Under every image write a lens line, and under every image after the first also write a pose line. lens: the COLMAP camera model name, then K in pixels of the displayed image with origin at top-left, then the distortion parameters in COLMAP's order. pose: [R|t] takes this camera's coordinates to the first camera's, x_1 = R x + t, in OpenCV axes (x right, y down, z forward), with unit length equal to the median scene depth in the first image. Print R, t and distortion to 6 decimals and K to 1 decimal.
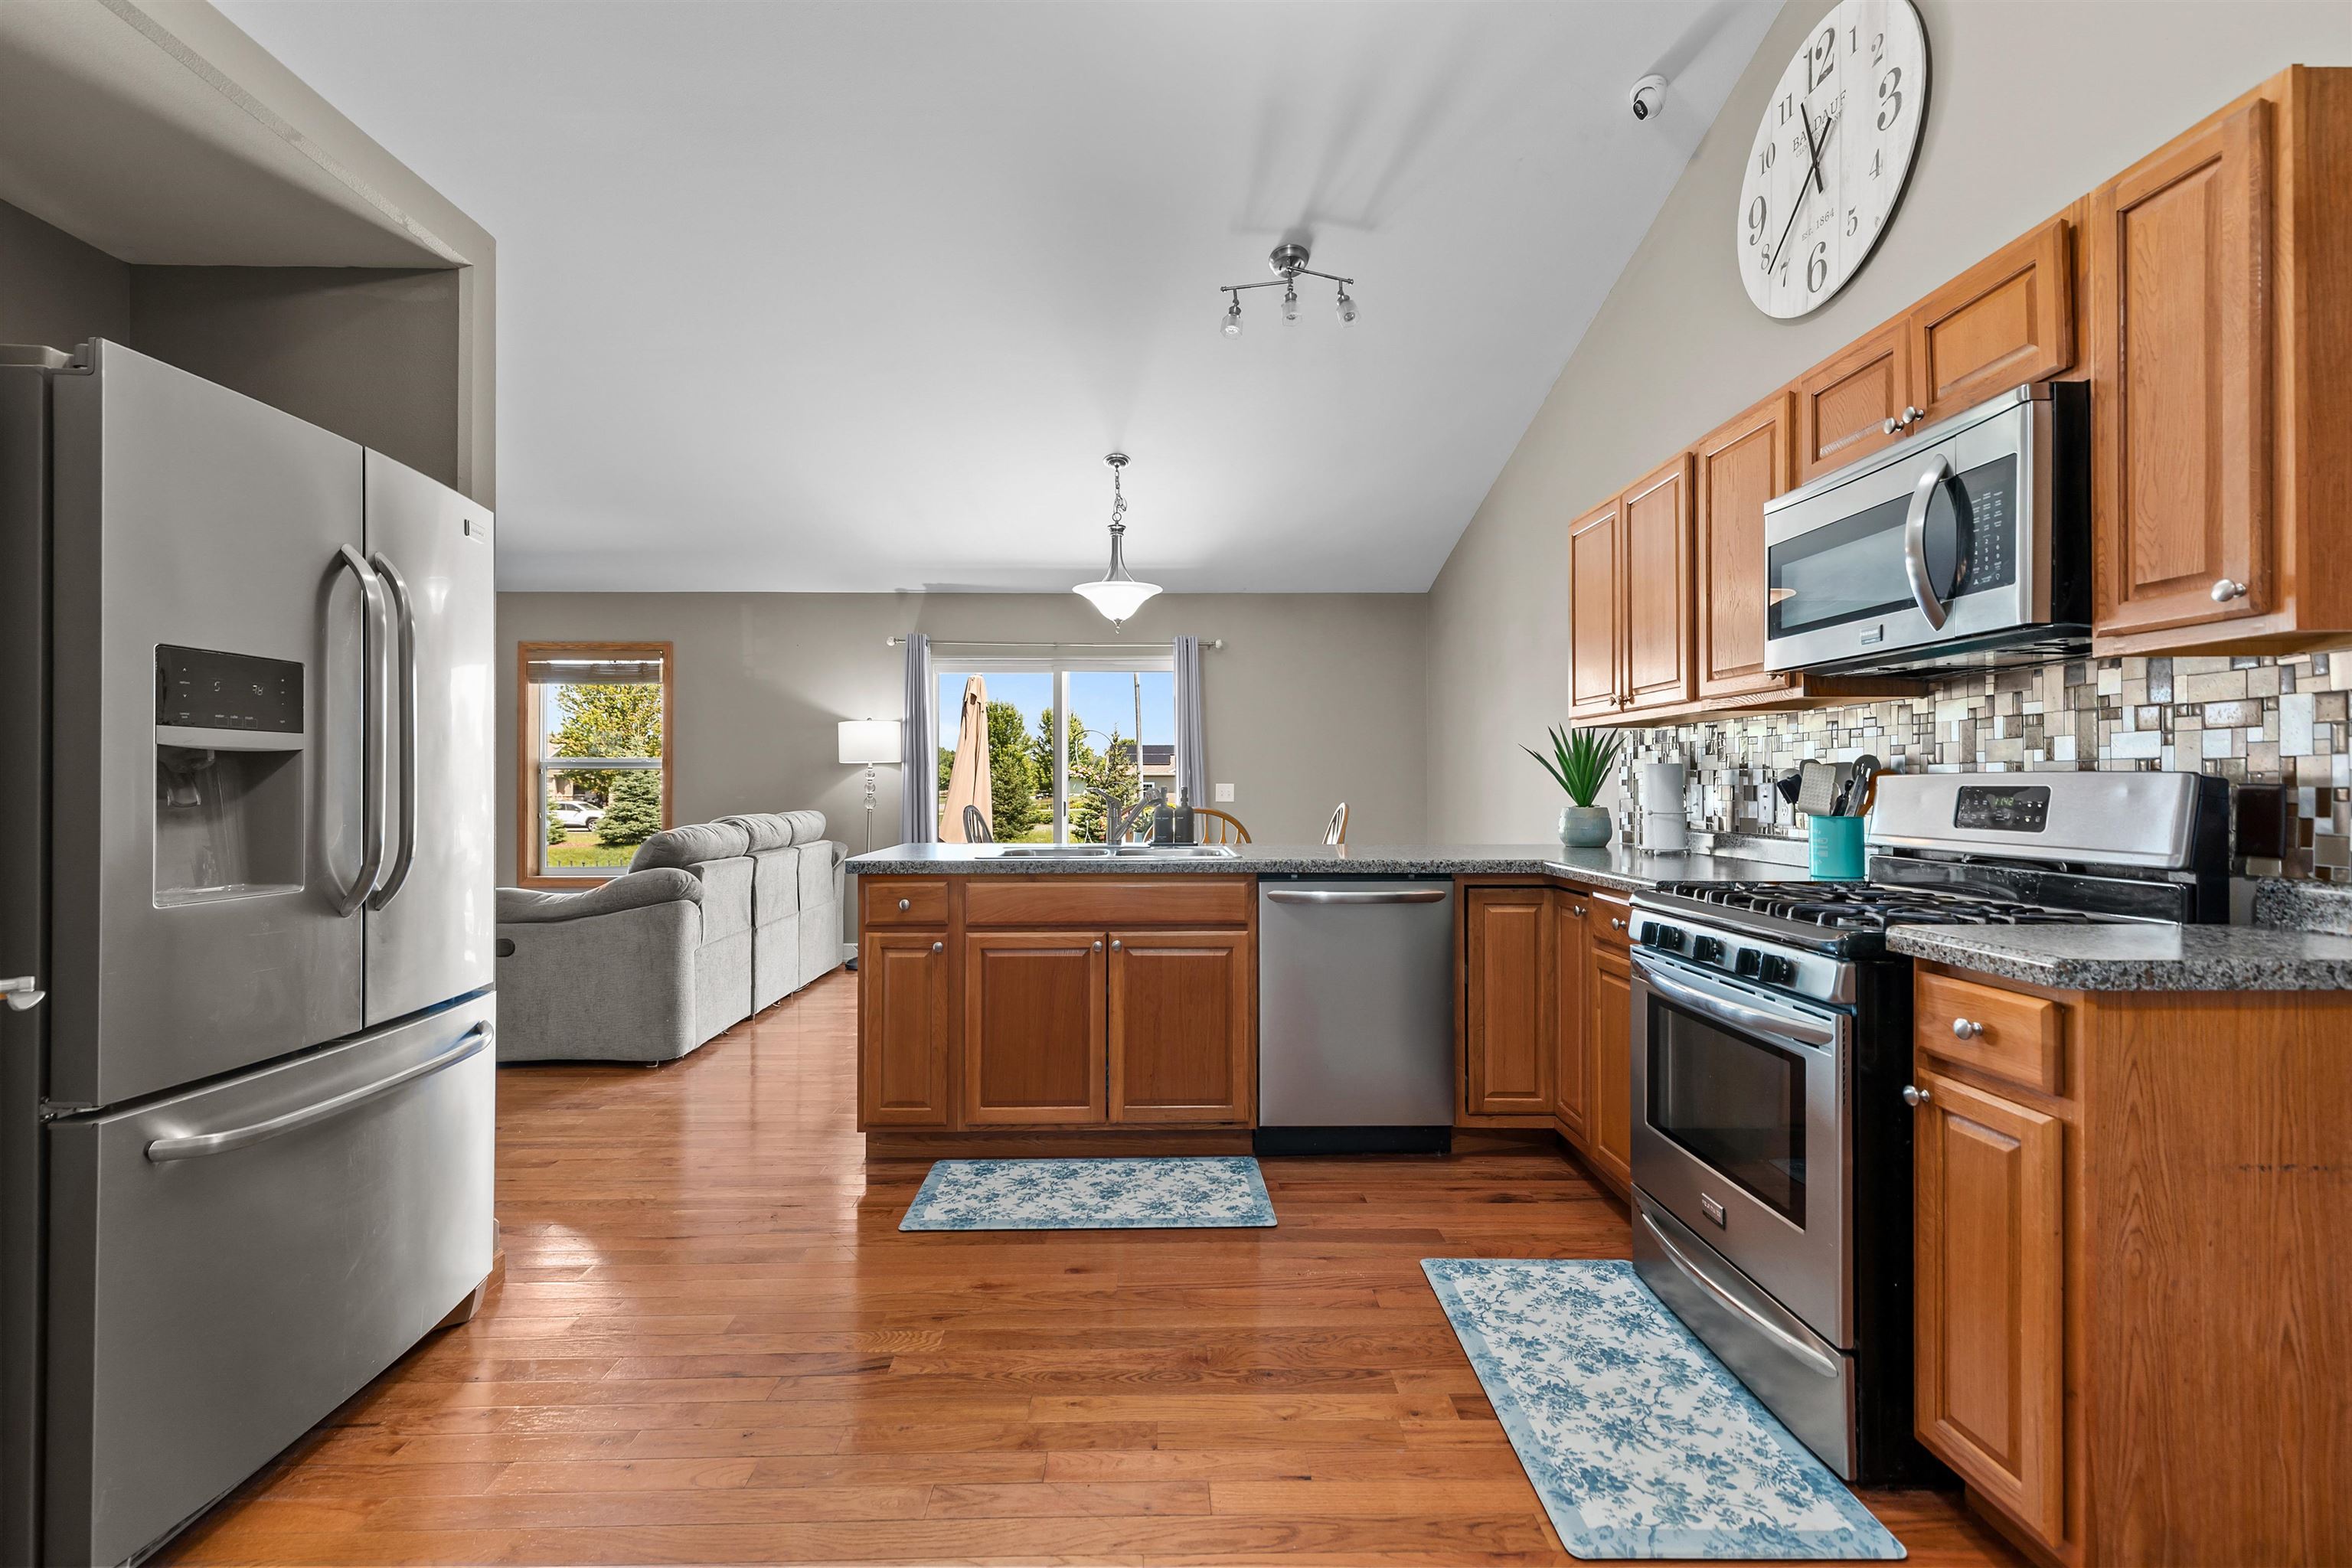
lens RADIAL K [[1065.0, 0, 1176.0], [0, 1065.0, 784.0], [0, 0, 1]] dist [0.003302, 0.000025]
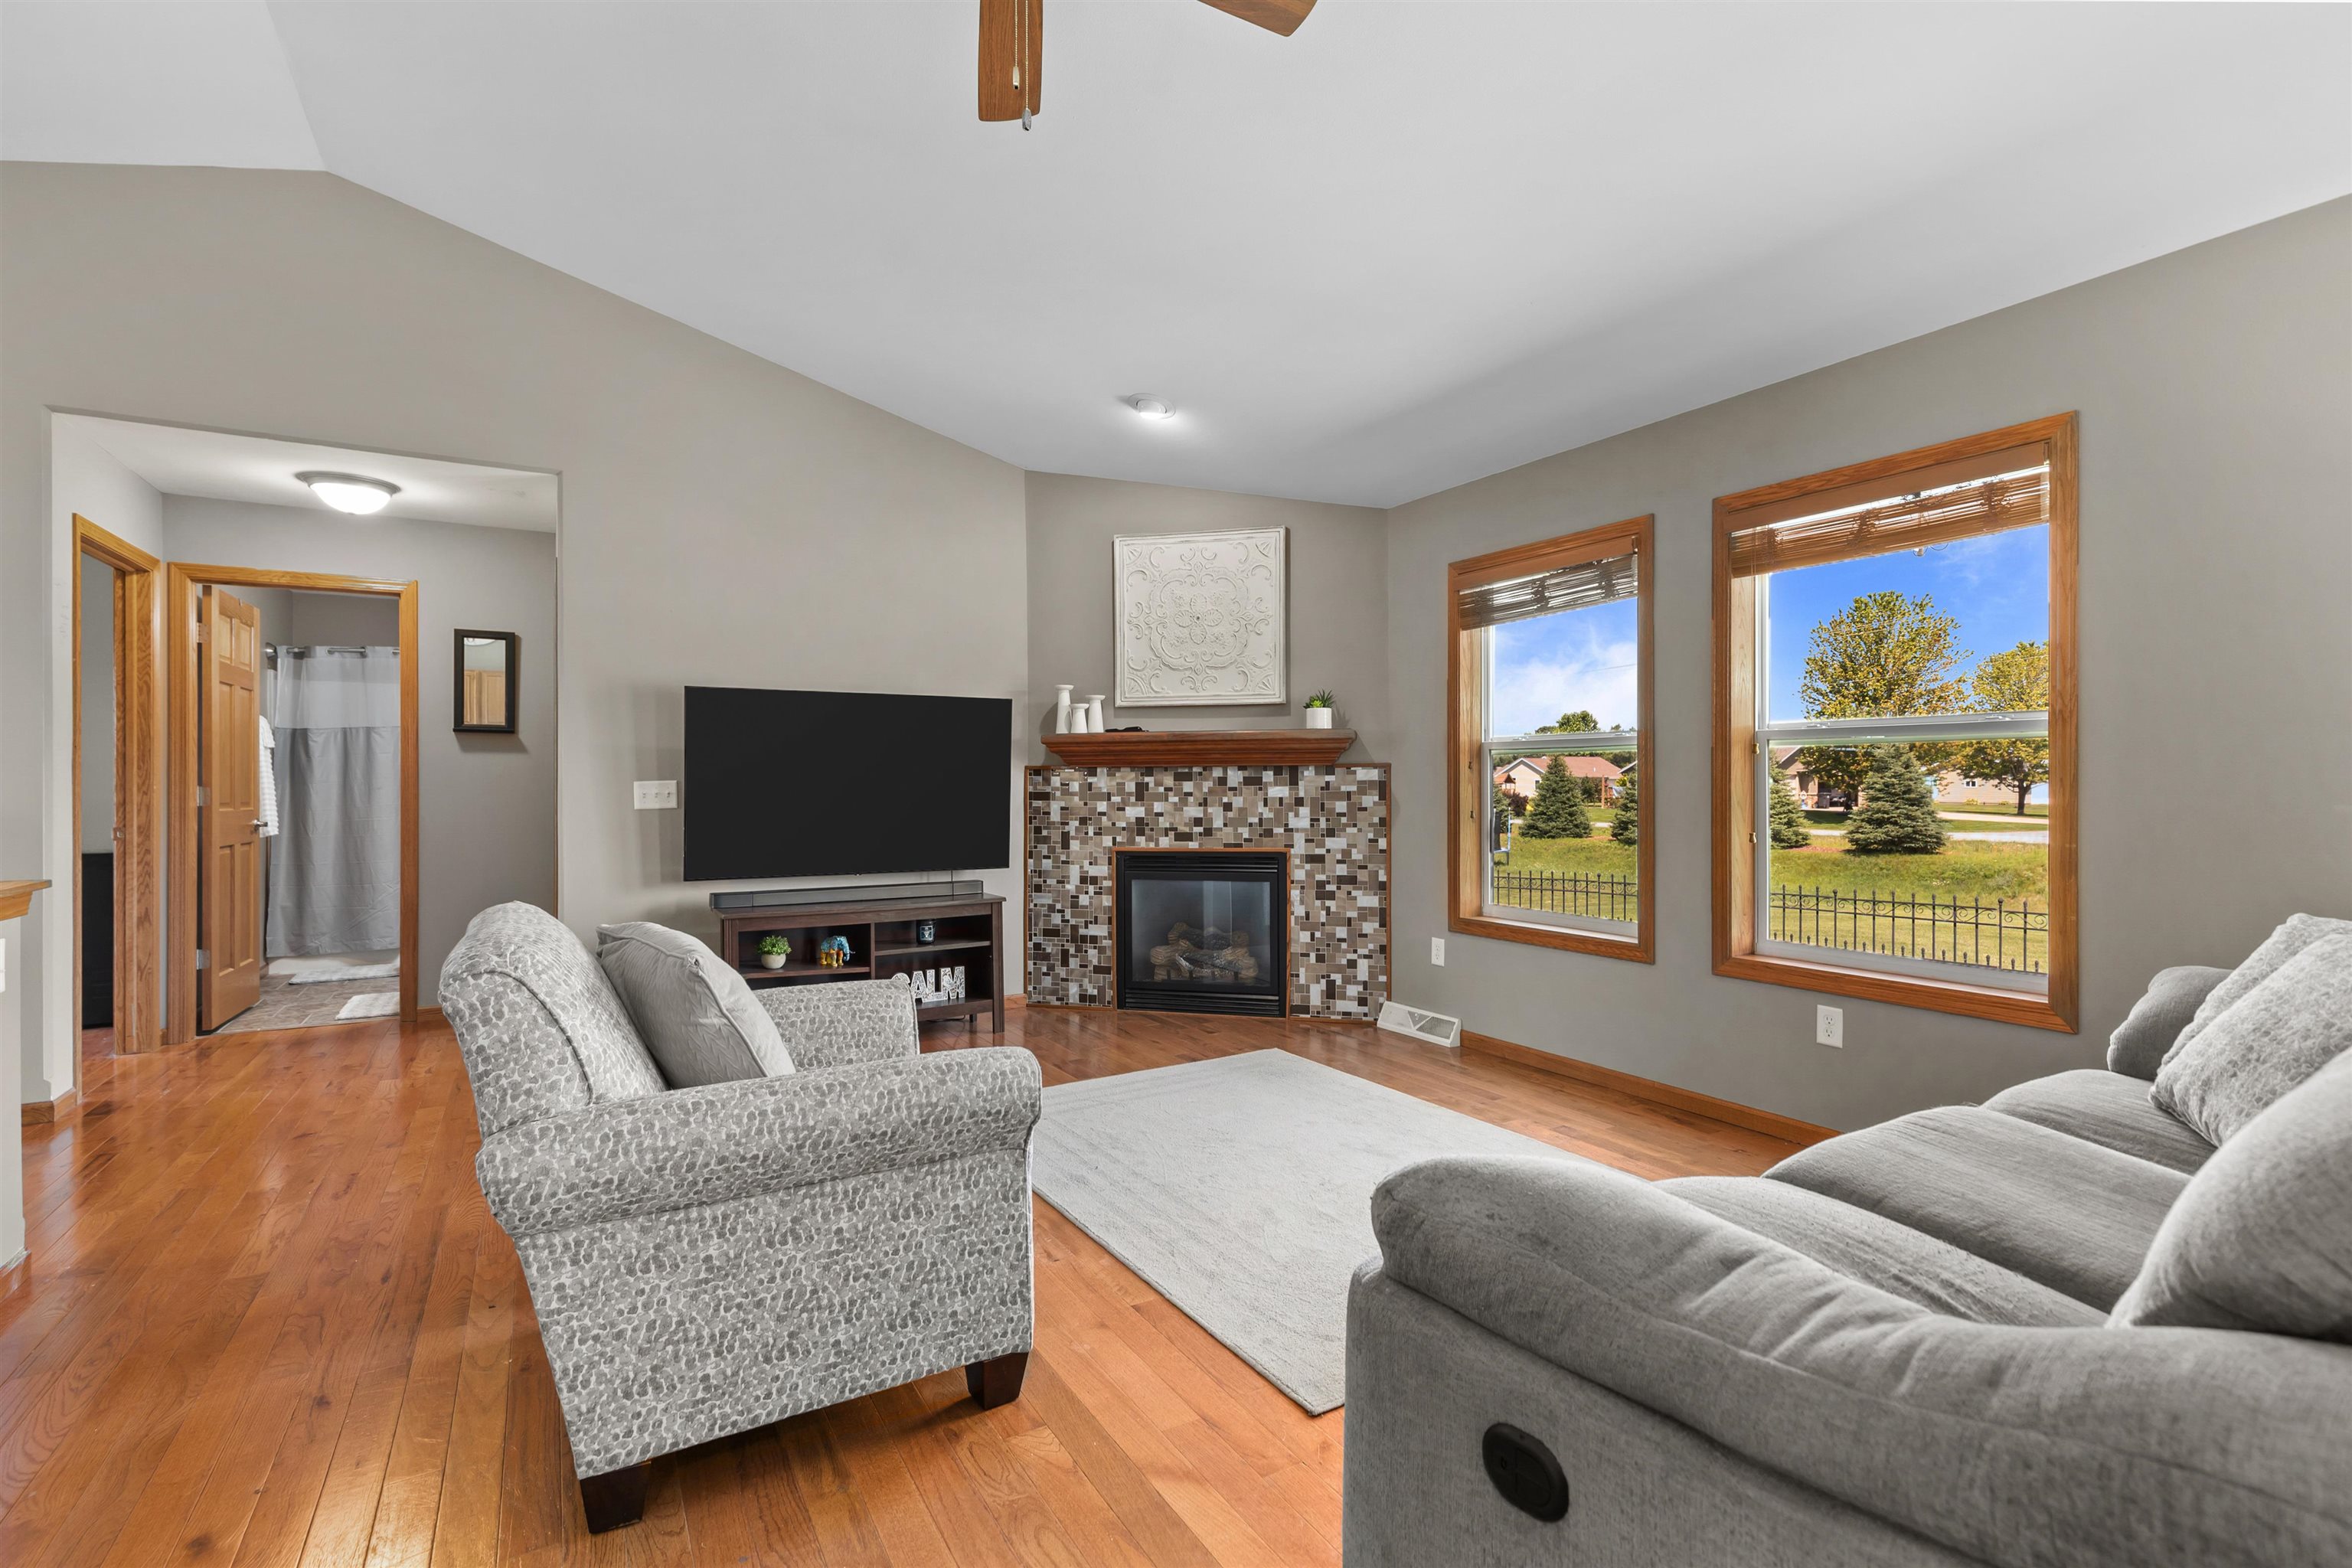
lens RADIAL K [[1065.0, 0, 1176.0], [0, 1065.0, 784.0], [0, 0, 1]] dist [0.003302, 0.000025]
pose [[0.491976, -0.002504, -0.870605, -0.055751], [0.004146, 0.999991, -0.000534, 0.000560], [0.870599, -0.003346, 0.491982, 0.097908]]
